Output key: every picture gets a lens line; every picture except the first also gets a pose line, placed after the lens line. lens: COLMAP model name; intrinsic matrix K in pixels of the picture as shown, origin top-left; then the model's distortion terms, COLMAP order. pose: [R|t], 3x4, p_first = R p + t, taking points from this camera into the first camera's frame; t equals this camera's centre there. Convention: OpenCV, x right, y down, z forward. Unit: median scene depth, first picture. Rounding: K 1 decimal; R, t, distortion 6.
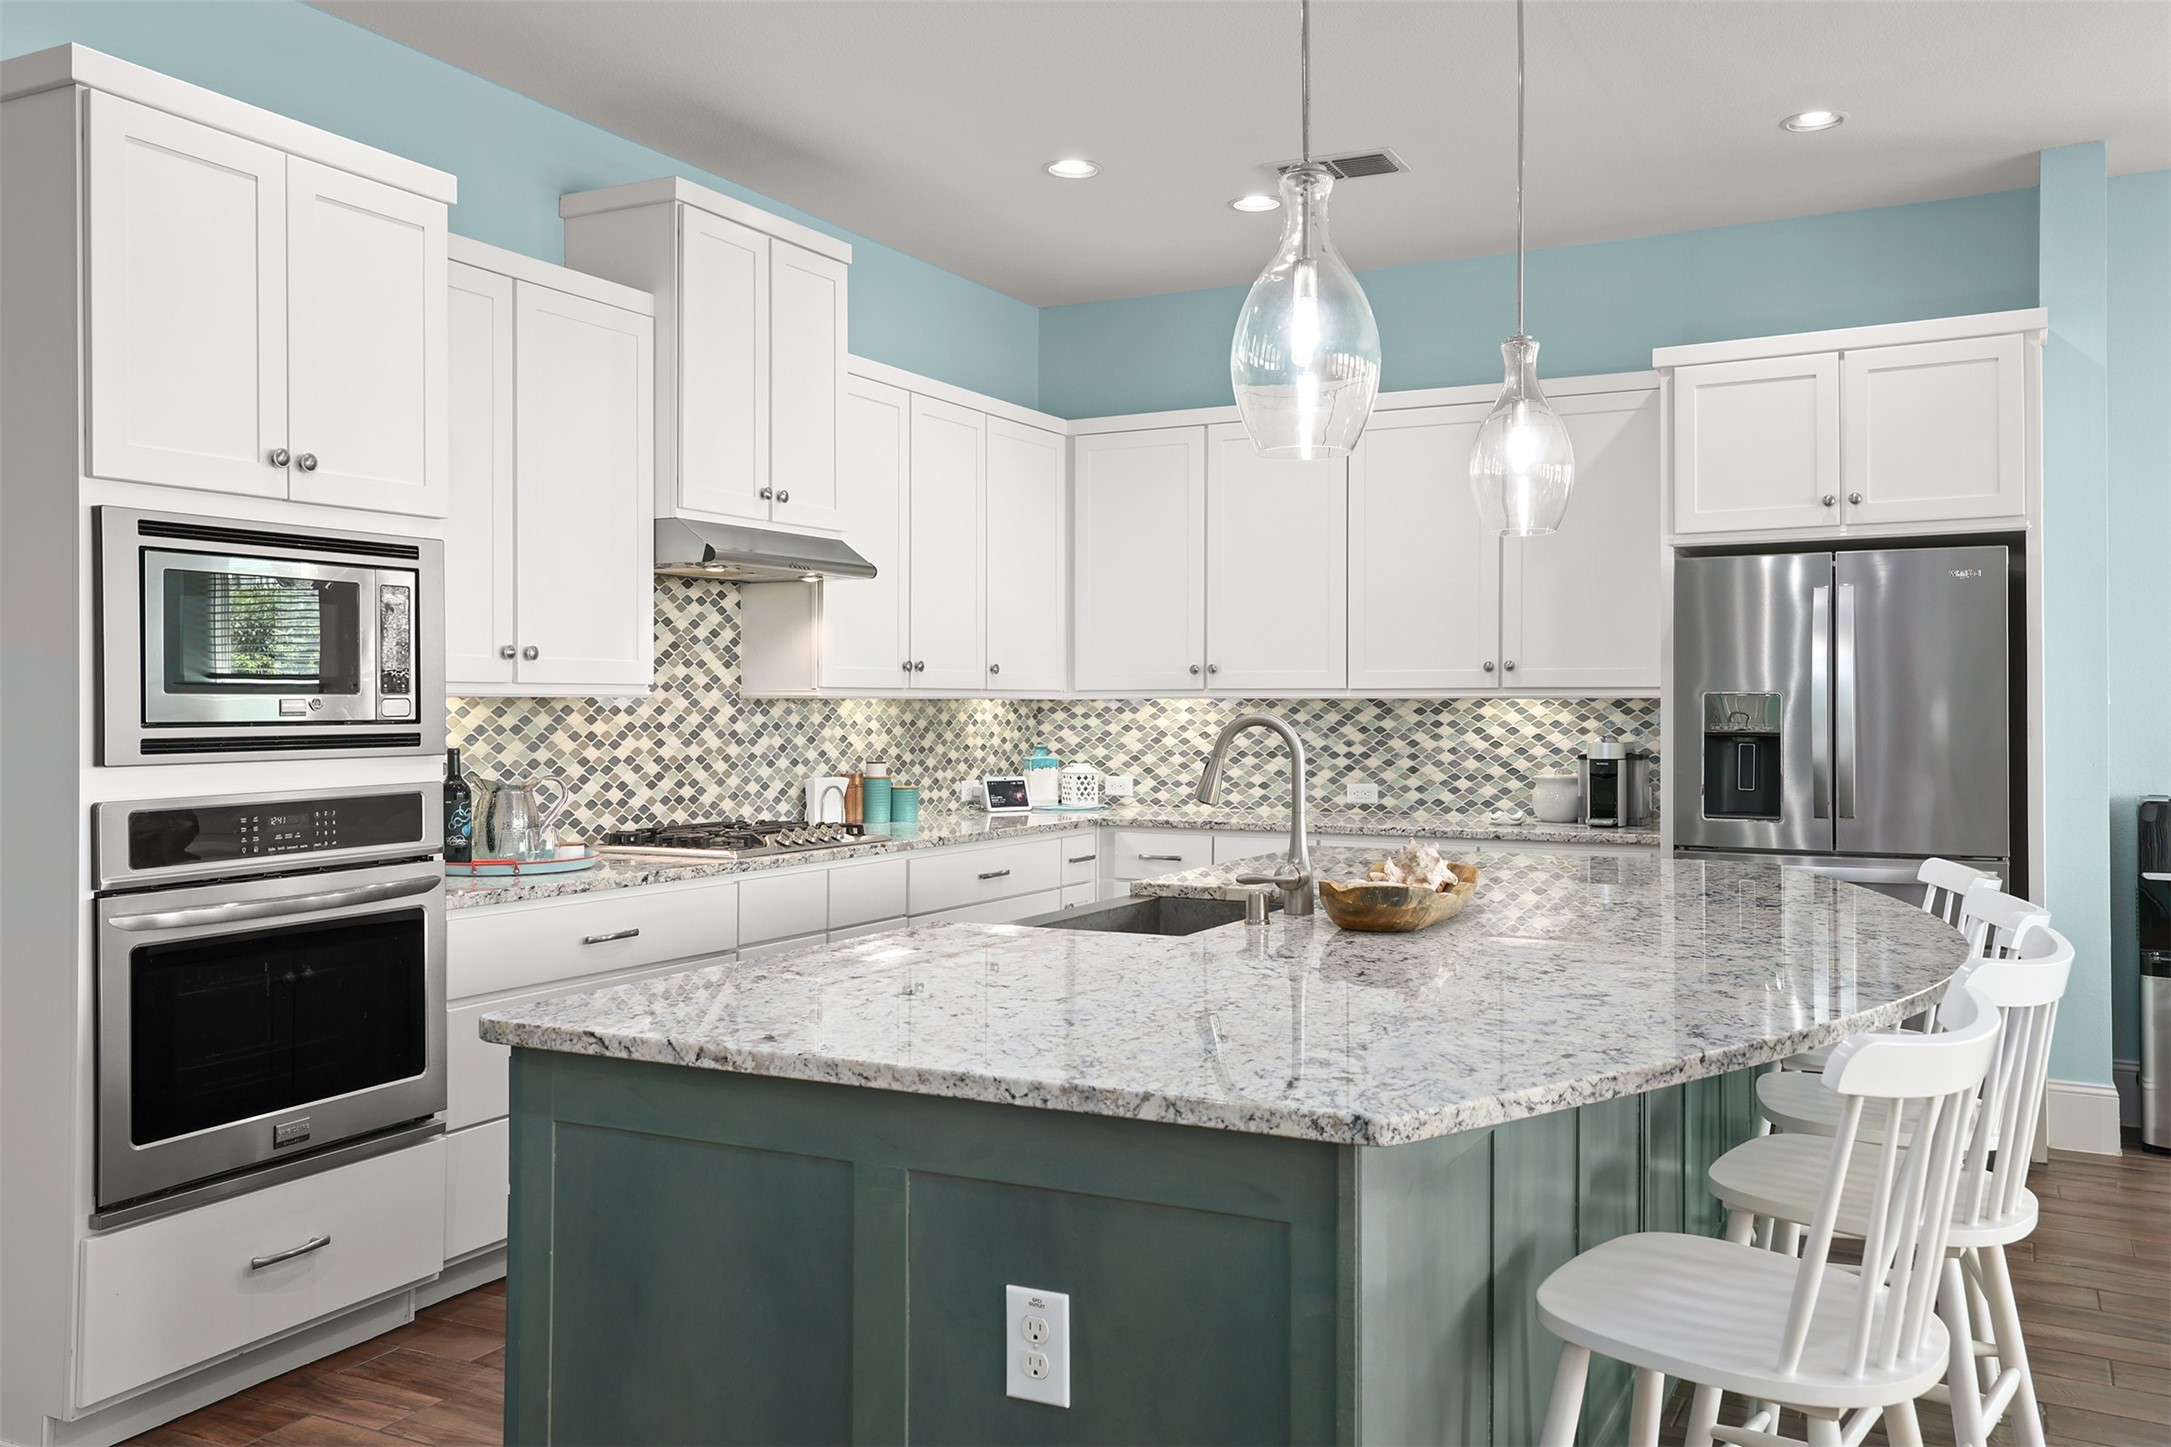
lens RADIAL K [[1730.0, 0, 1077.4], [0, 1730.0, 715.4], [0, 0, 1]] dist [0.001011, 0.008188]
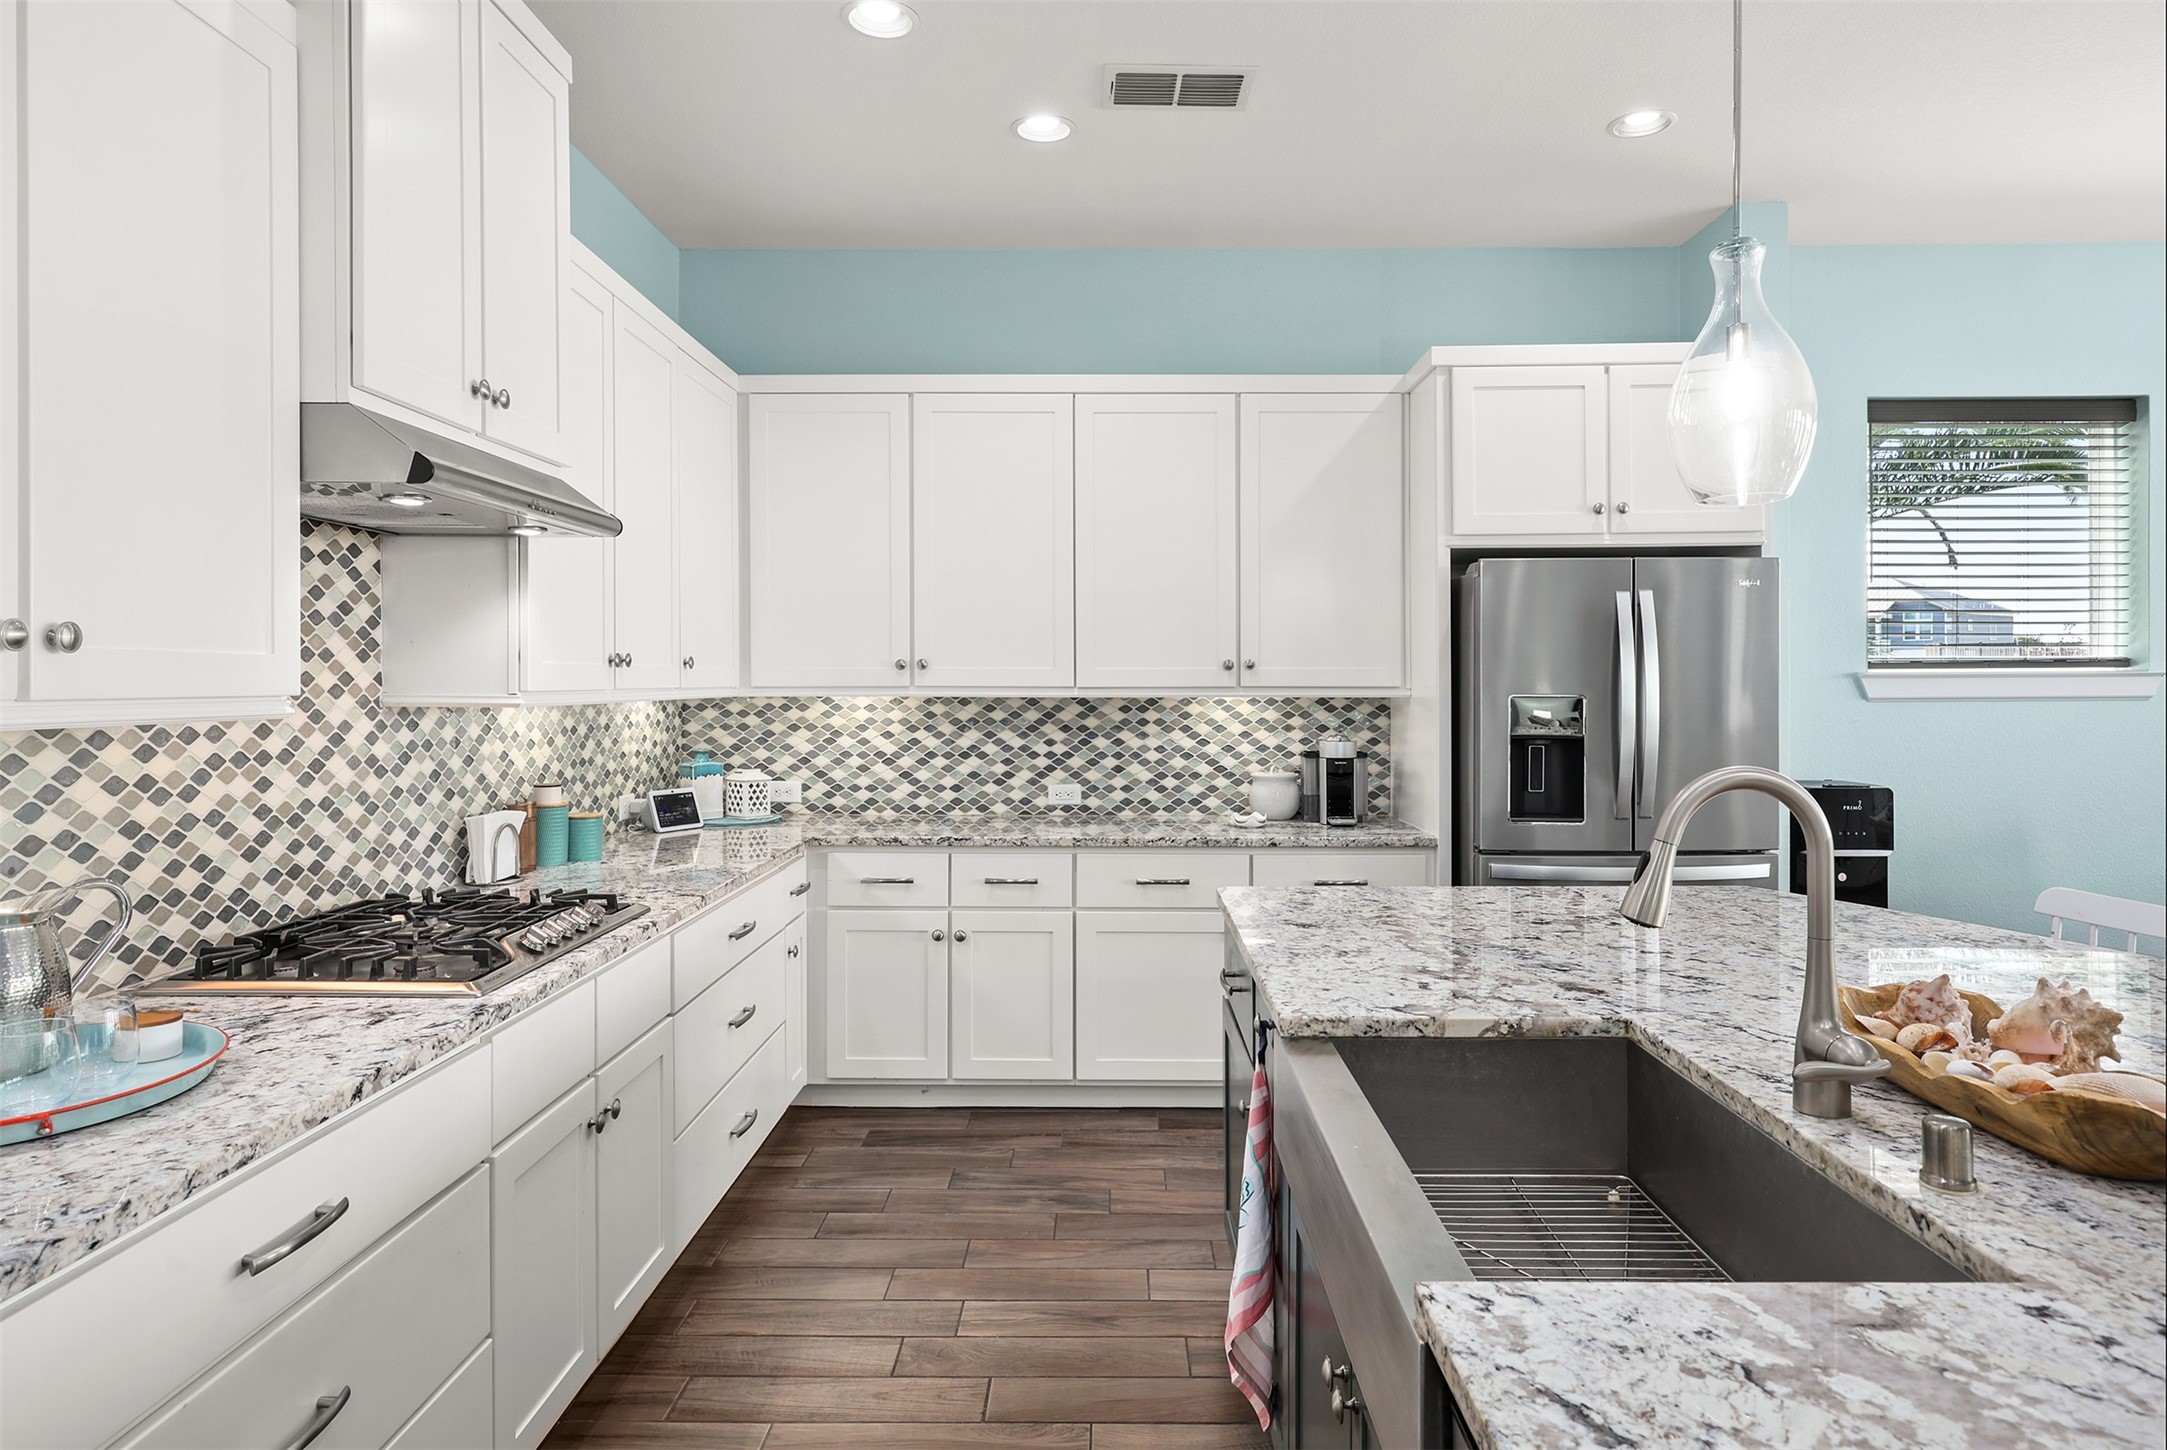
lens RADIAL K [[1260.3, 0, 1067.3], [0, 1260.3, 693.0], [0, 0, 1]] dist [0.002200, -0.001512]
pose [[0.895314, -0.002602, 0.445429, -0.155987], [0.000695, 0.999990, 0.004445, -0.015348], [-0.445436, -0.003670, 0.895306, 0.396917]]
